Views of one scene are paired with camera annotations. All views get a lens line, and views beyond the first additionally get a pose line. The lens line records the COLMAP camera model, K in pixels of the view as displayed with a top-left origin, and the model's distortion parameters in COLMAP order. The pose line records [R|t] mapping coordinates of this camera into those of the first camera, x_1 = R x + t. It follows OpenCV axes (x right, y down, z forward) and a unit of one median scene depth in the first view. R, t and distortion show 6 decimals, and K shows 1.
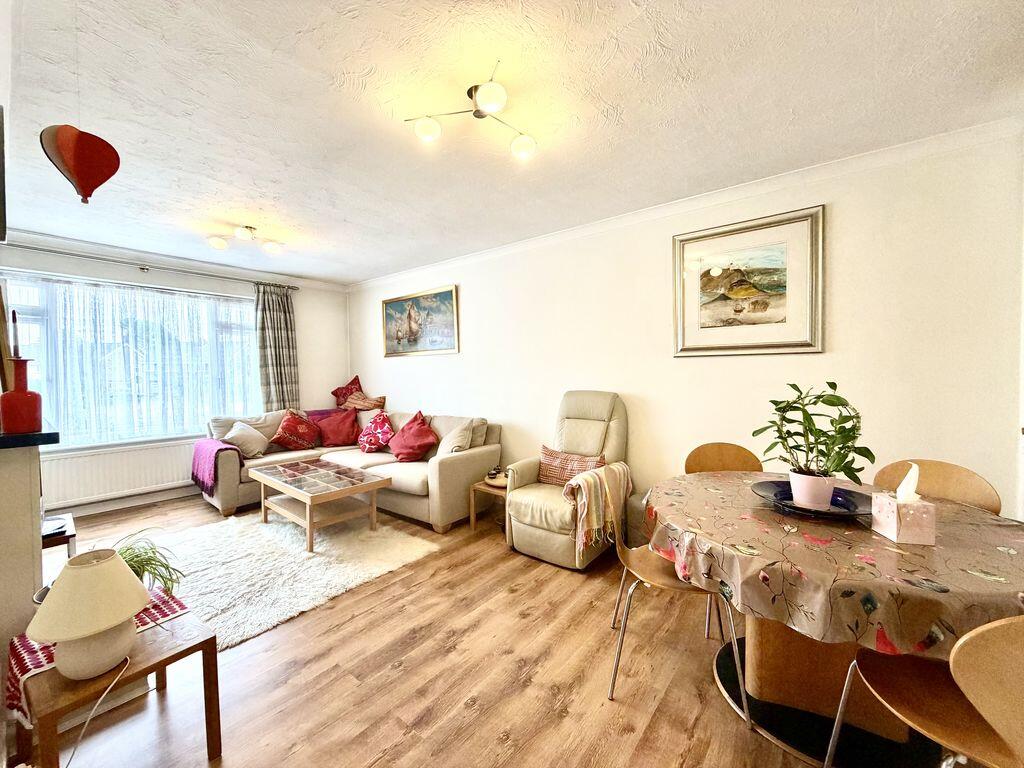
lens RADIAL K [[409.1, 0, 506.6], [0, 409.1, 378.9], [0, 0, 1]] dist [-0.003243, 0.000019]
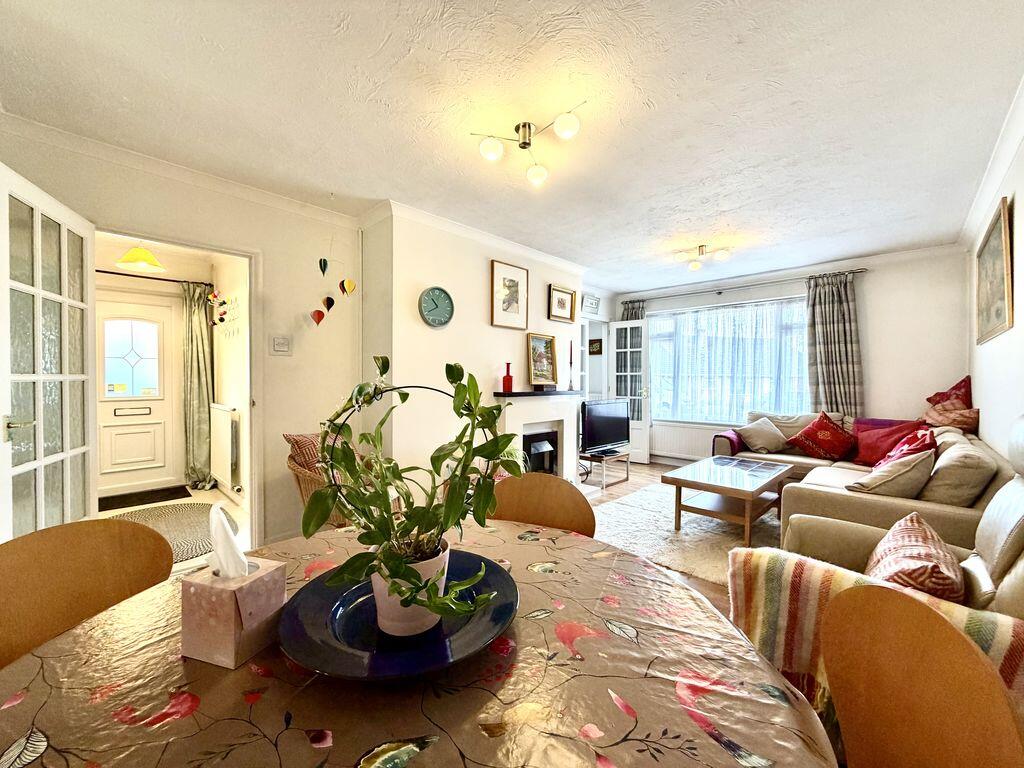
lens RADIAL K [[409.1, 0, 511.9], [0, 409.1, 382.1], [0, 0, 1]] dist [-0.003243, 0.000019]
pose [[-0.083646, 0.015246, -0.996379, 0.449328], [-0.019821, 0.999660, 0.016961, 0.007974], [0.996298, 0.021168, -0.083315, 0.425696]]
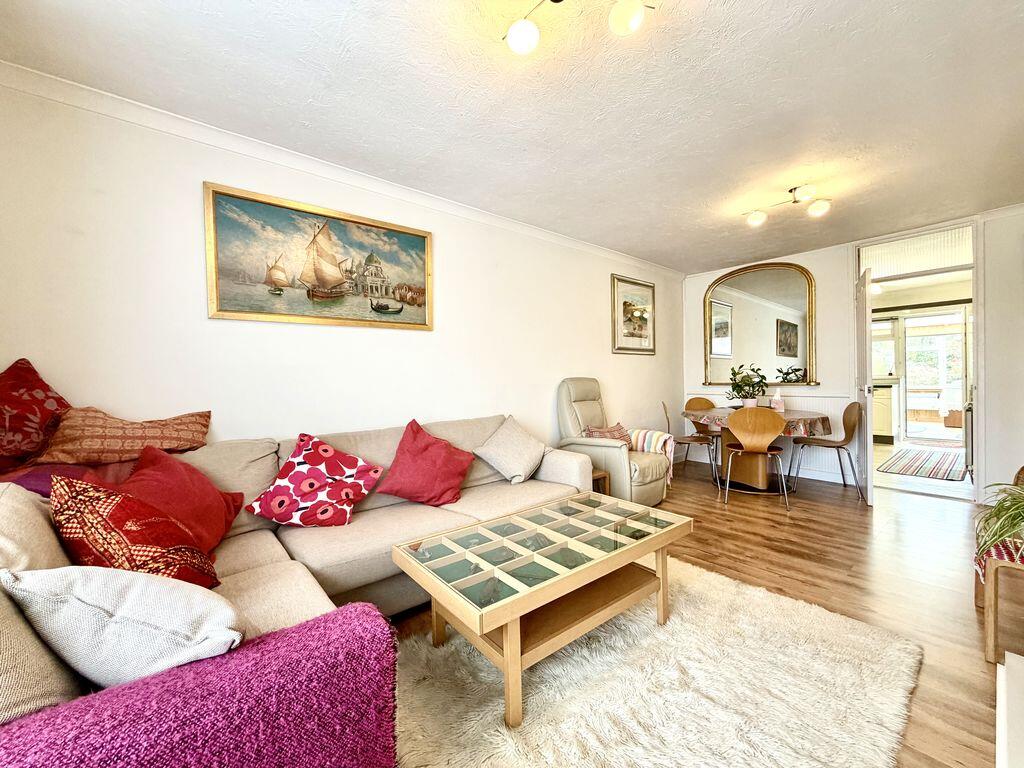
lens RADIAL K [[409.1, 0, 507.7], [0, 409.1, 381.5], [0, 0, 1]] dist [-0.003243, 0.000019]
pose [[0.195753, -0.011385, 0.980587, -0.797446], [0.024352, 0.999681, 0.006745, 0.021698], [-0.980351, 0.022559, 0.195968, 0.756885]]
